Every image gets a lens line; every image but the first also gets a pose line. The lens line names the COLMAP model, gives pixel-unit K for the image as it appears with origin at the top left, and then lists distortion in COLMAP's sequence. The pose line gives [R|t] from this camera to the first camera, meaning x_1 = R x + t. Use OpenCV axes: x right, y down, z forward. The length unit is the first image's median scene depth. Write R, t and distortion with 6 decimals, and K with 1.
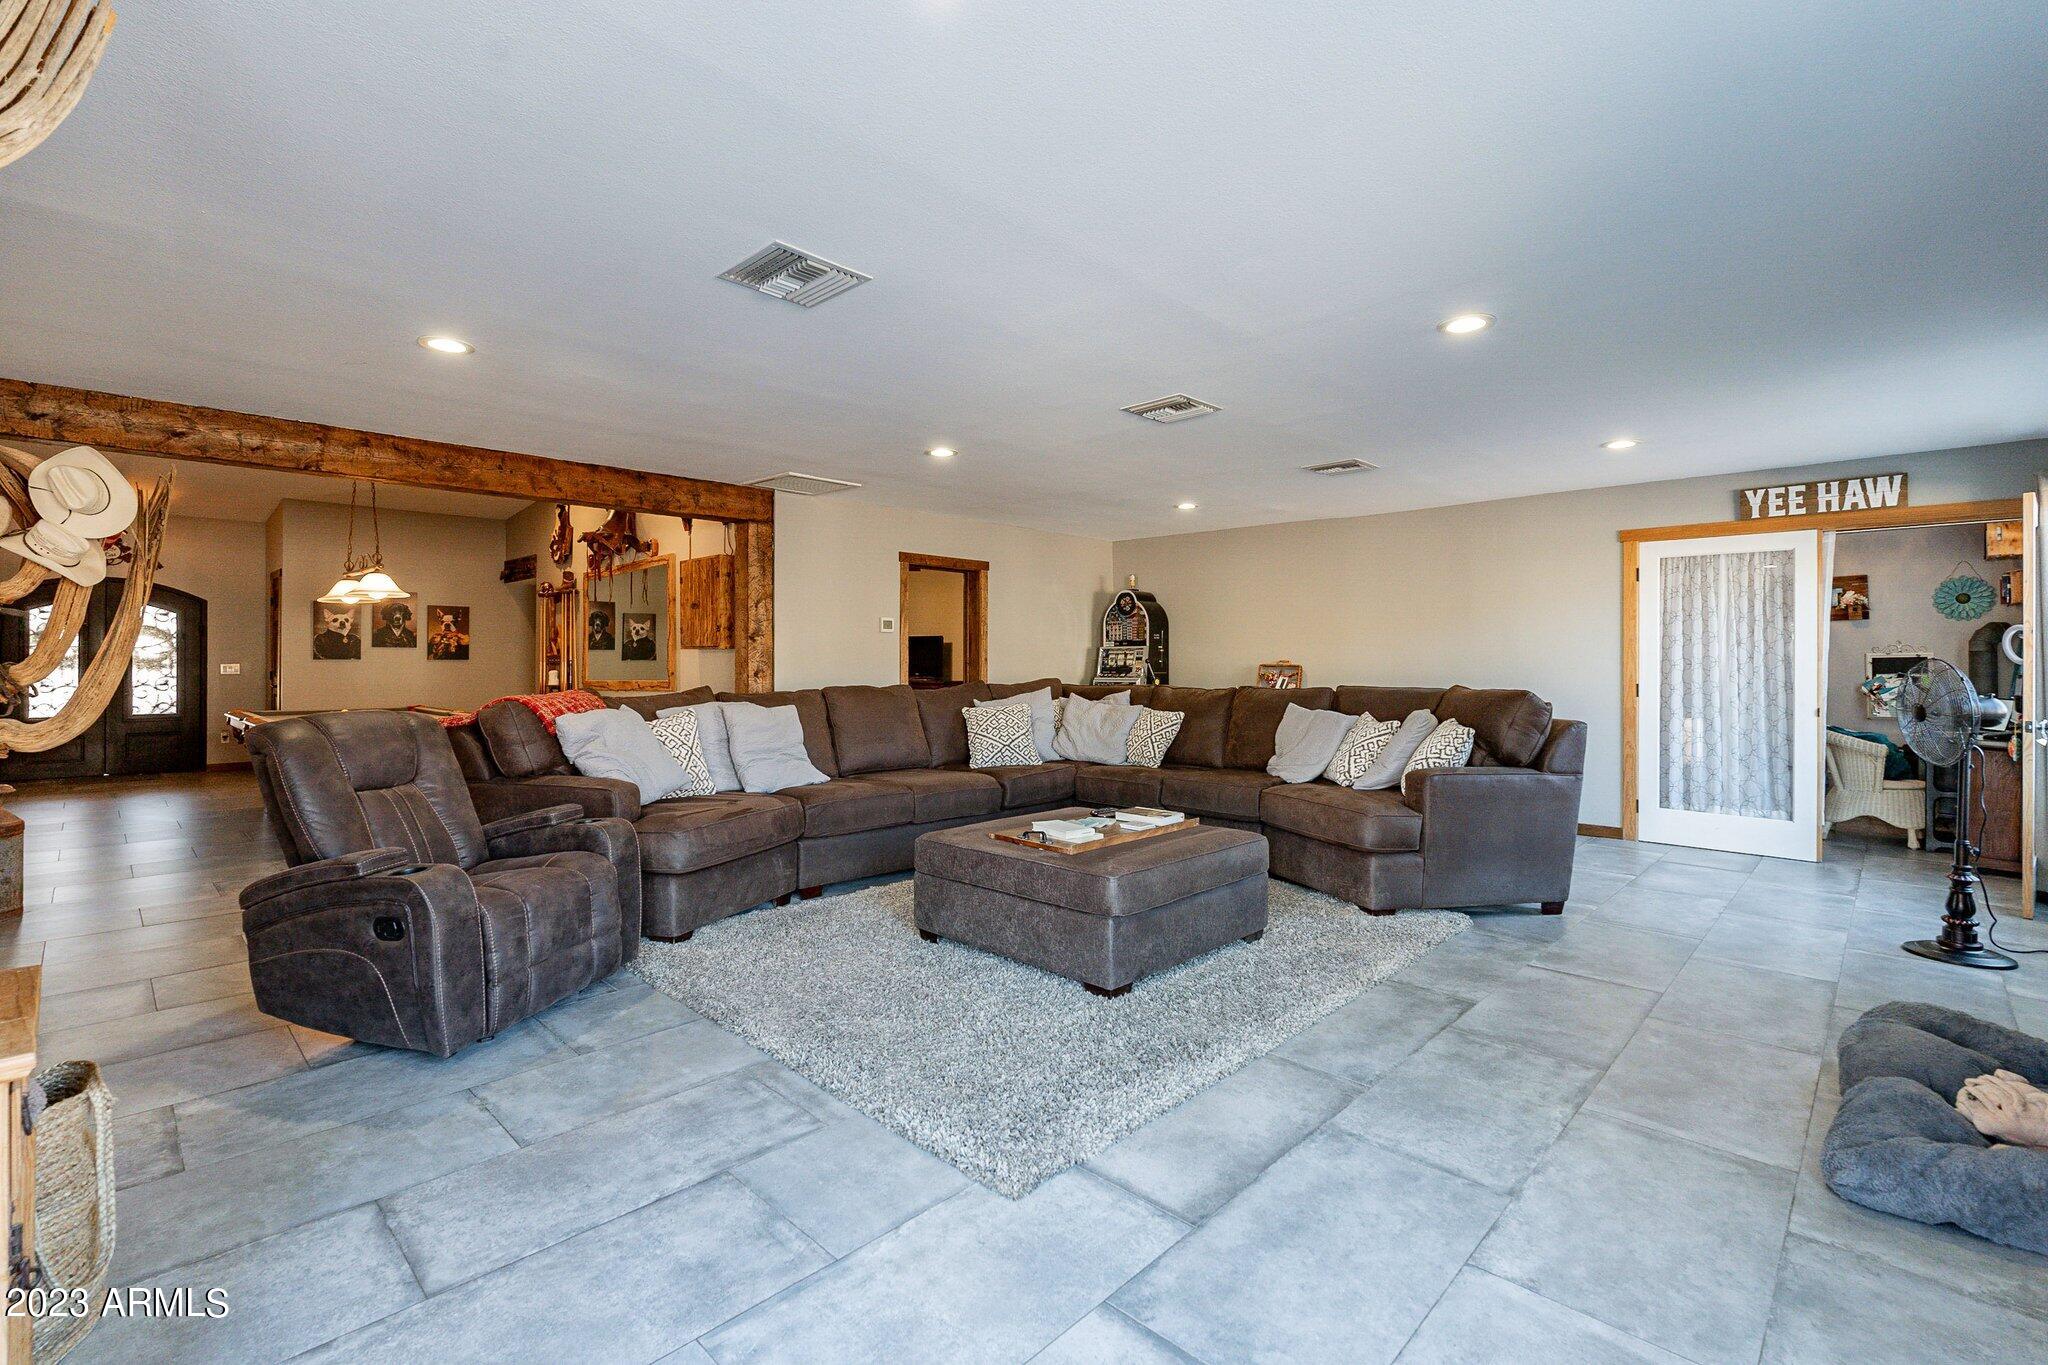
lens RADIAL K [[901.3, 0, 1018.3], [0, 901.3, 672.3], [0, 0, 1]] dist [-0.001230, -0.000282]
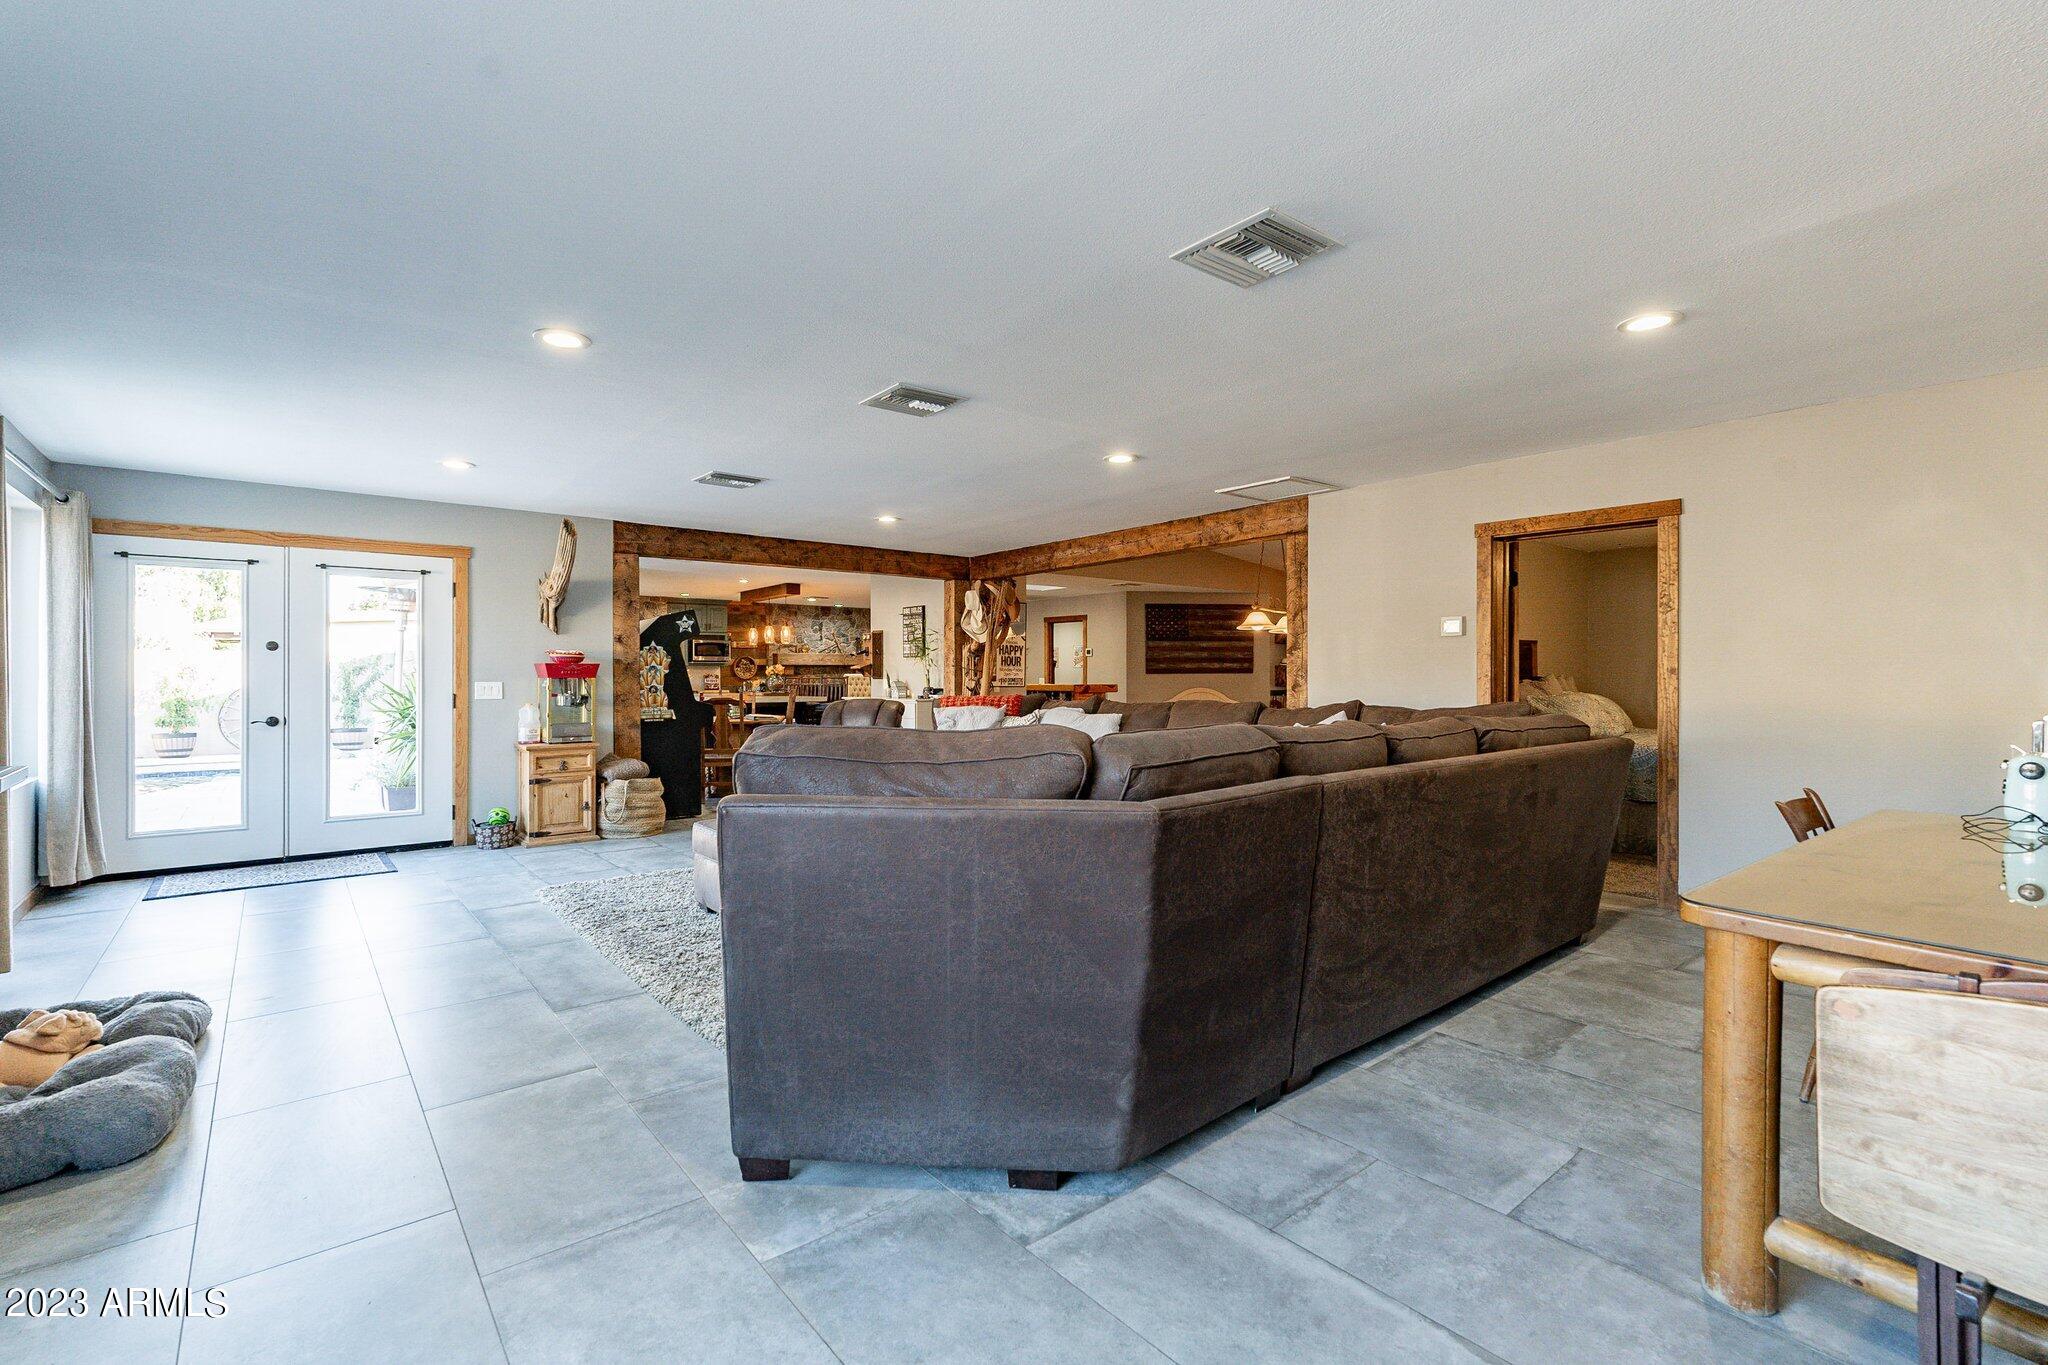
lens RADIAL K [[901.3, 0, 1018.3], [0, 901.3, 672.3], [0, 0, 1]] dist [-0.001230, -0.000282]
pose [[-0.101803, -0.002314, -0.994802, 1.131012], [-0.010924, 0.999940, -0.001208, -0.014565], [0.994745, 0.010744, -0.101822, 1.250446]]
